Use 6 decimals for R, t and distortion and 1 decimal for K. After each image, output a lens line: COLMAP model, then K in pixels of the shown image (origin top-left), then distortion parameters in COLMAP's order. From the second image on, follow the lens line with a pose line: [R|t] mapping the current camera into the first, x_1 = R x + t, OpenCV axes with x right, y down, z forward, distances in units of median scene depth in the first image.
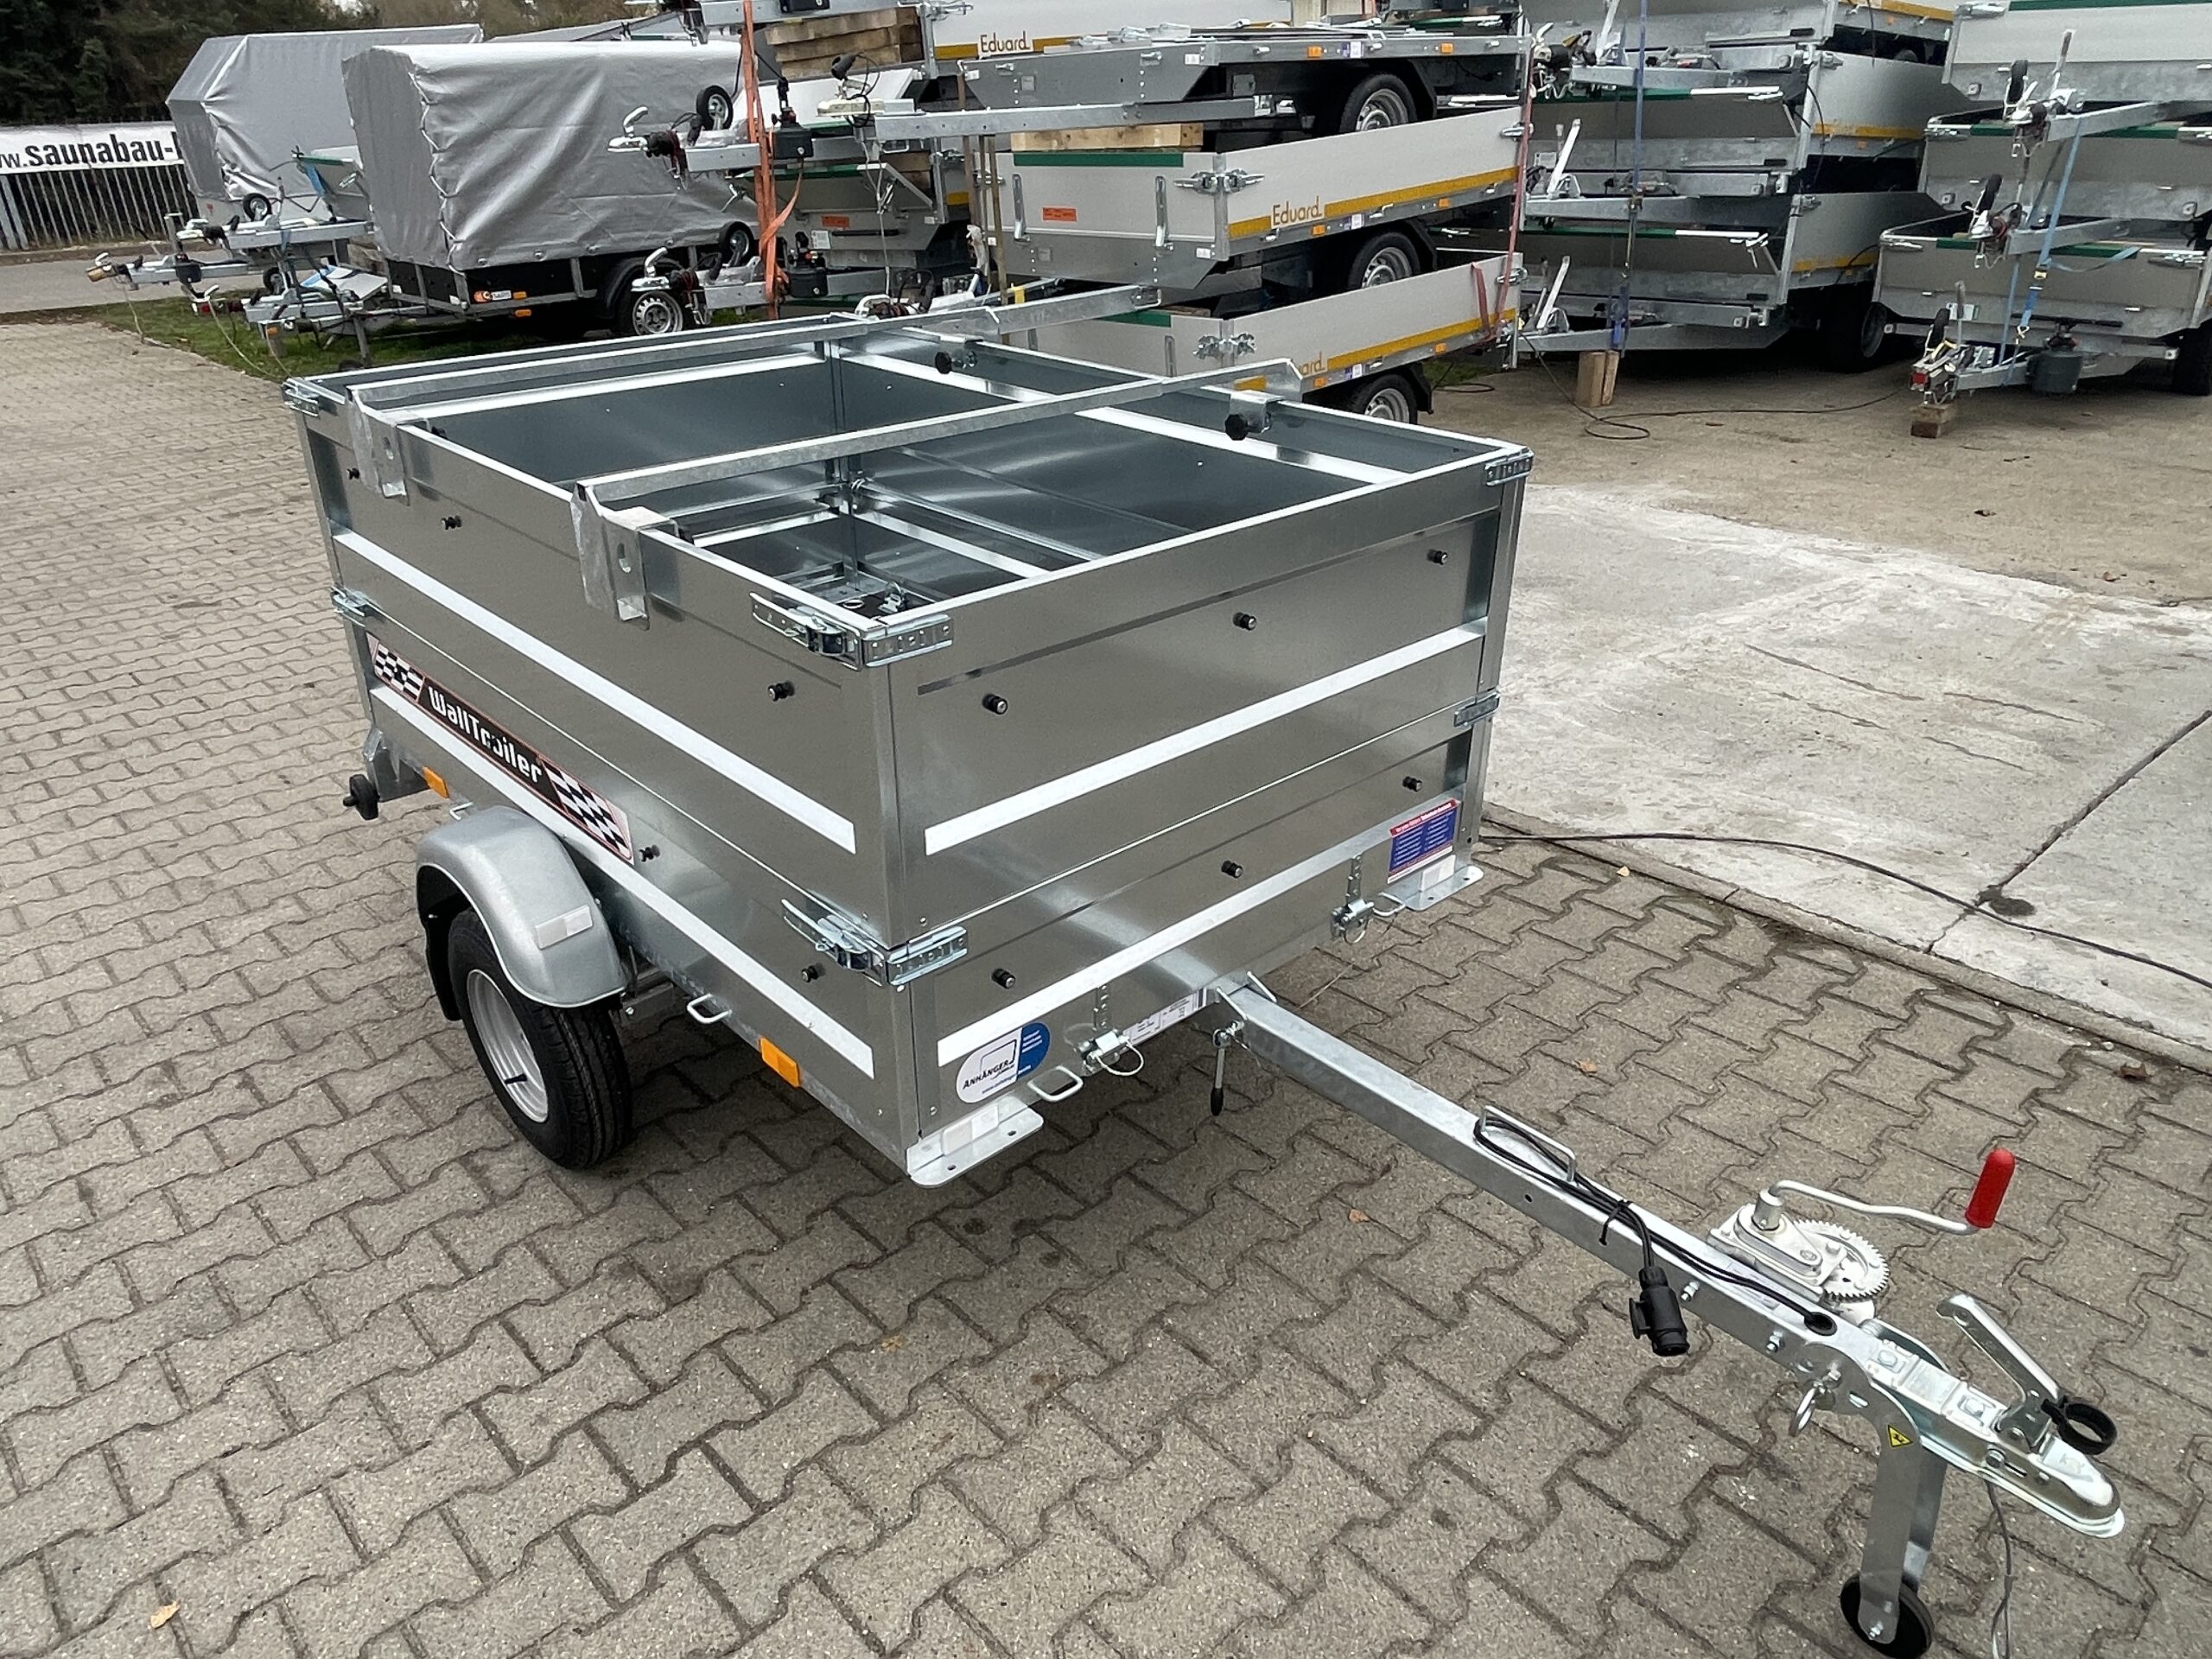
lens RADIAL K [[1487.7, 0, 1072.7], [0, 1487.7, 851.0], [0, 0, 1]] dist [0.017508, -0.033250]
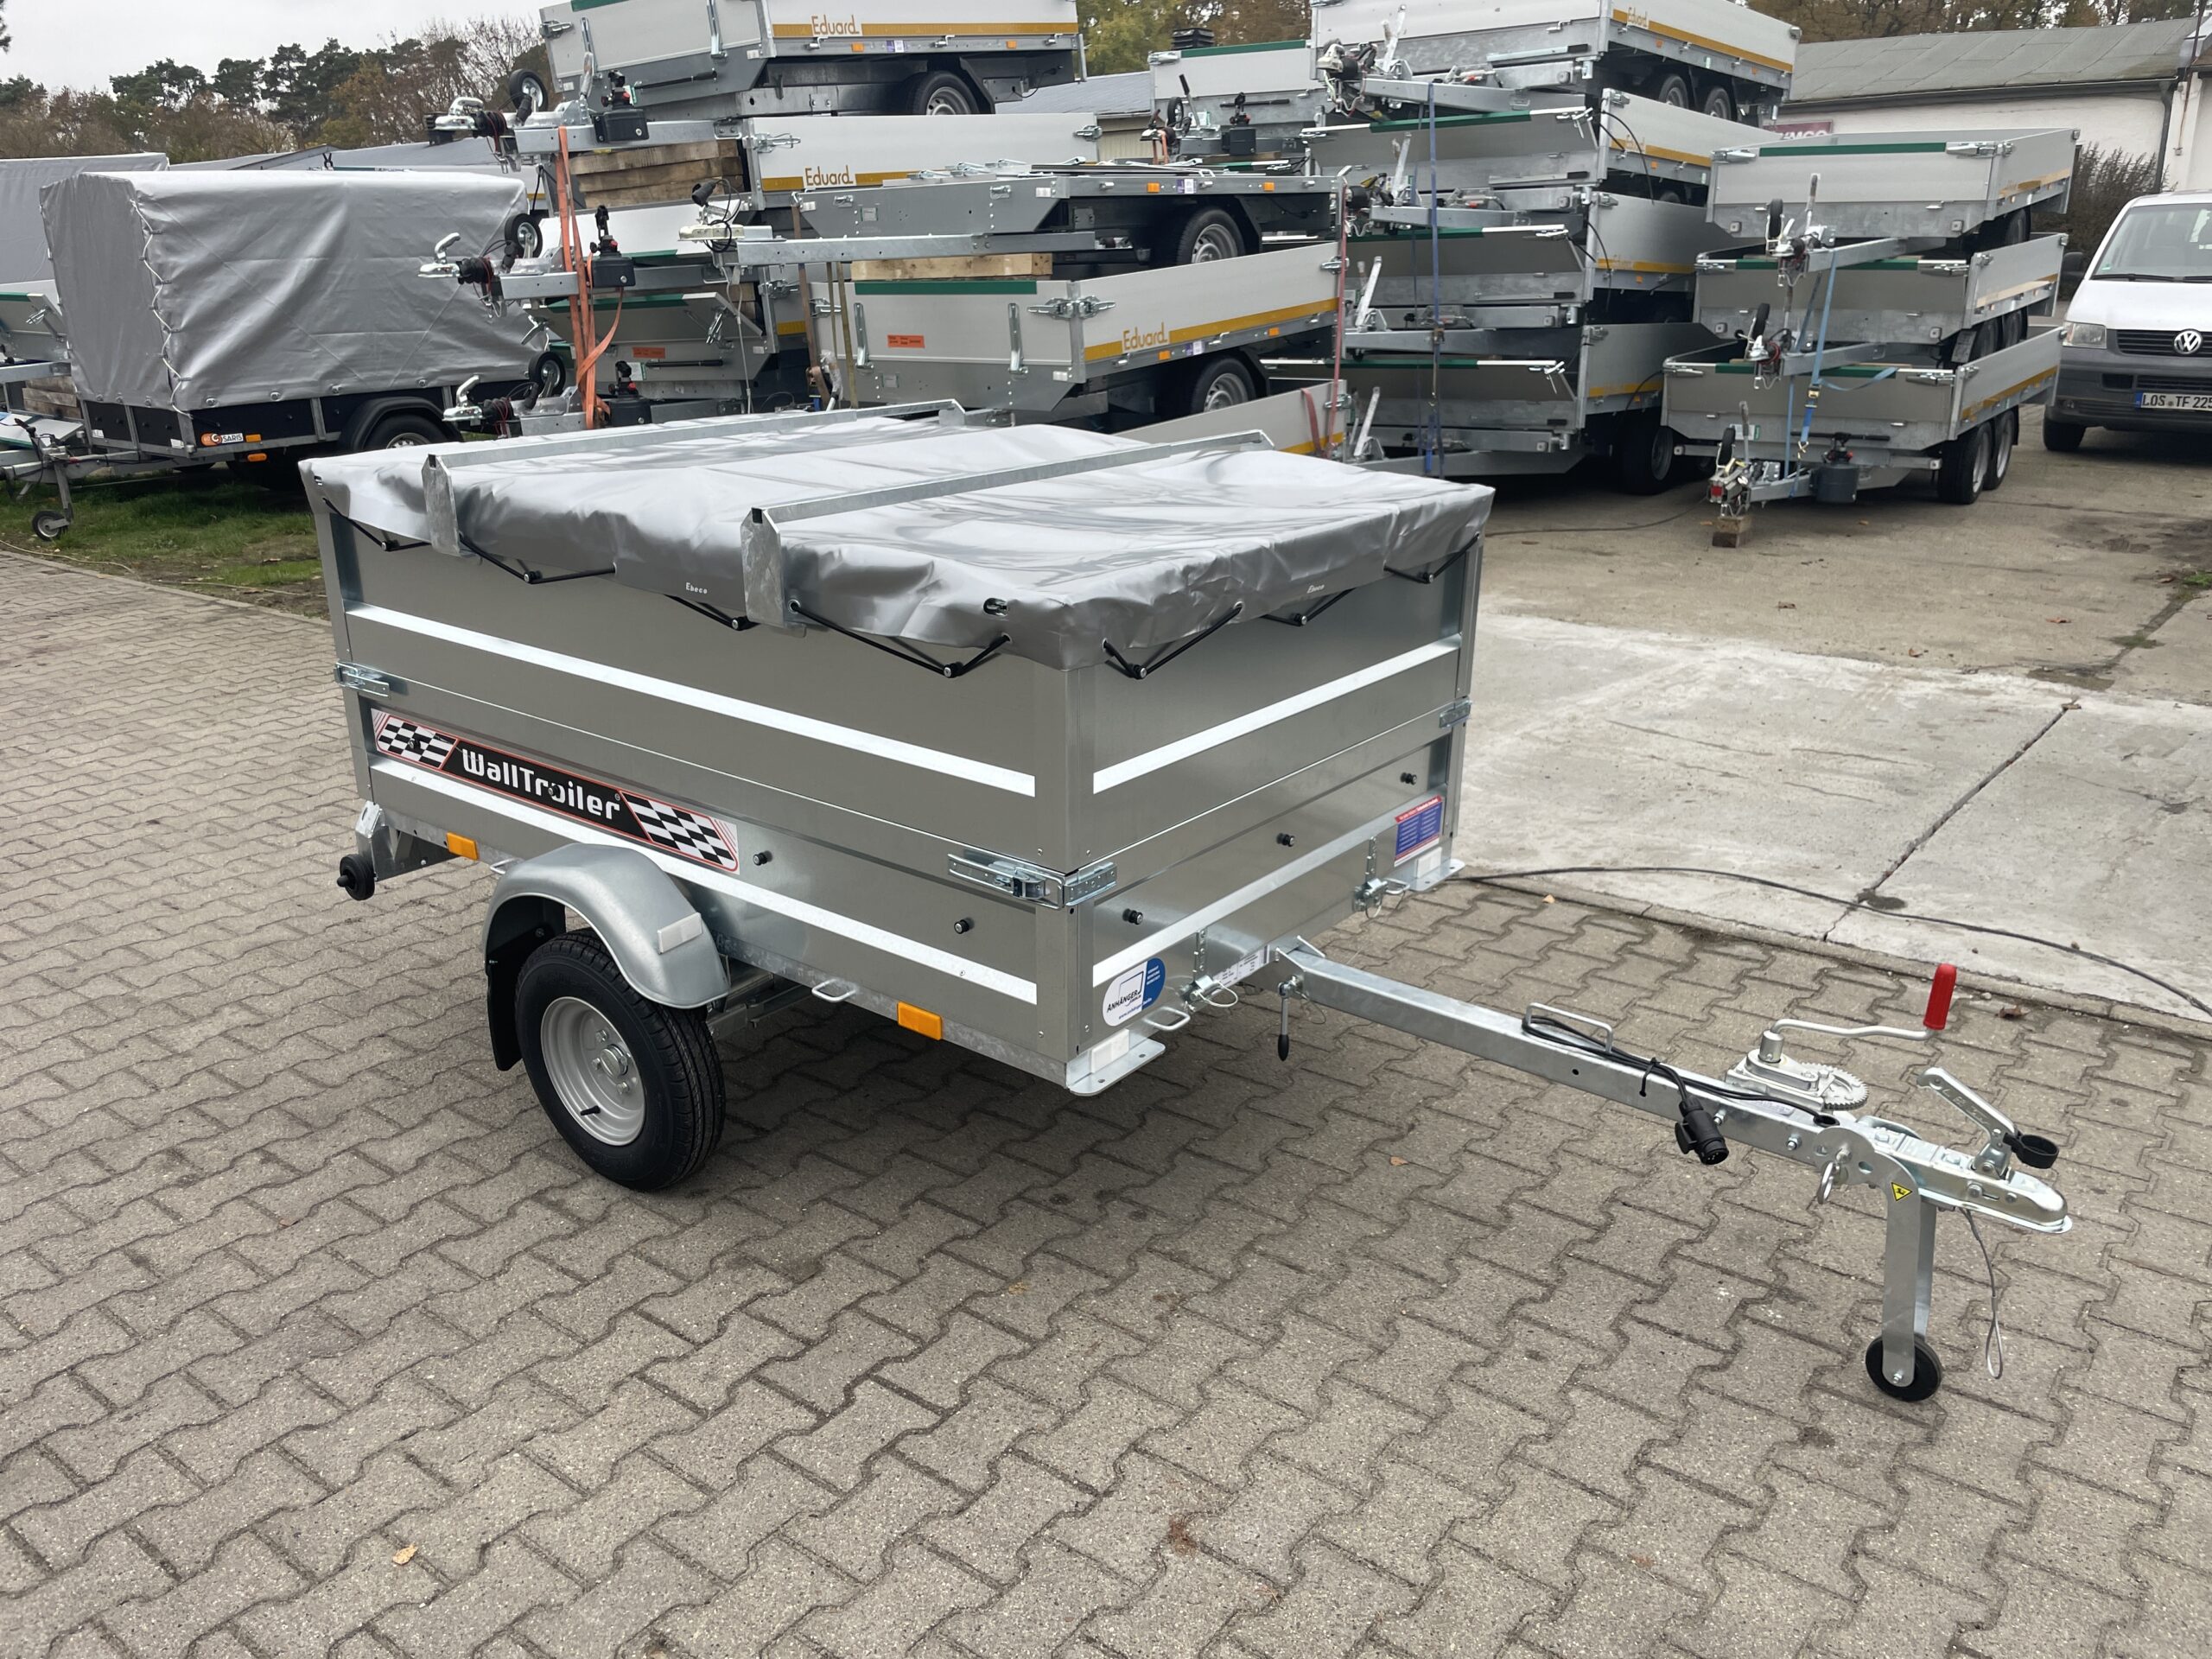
lens RADIAL K [[1659.9, 0, 1095.2], [0, 1659.9, 874.6], [0, 0, 1]] dist [0.089524, -0.119235]
pose [[0.985866, -0.052836, 0.158989, -0.099683], [0.070012, 0.992063, -0.104445, 0.066256], [-0.152208, 0.114100, 0.981740, -0.099847]]
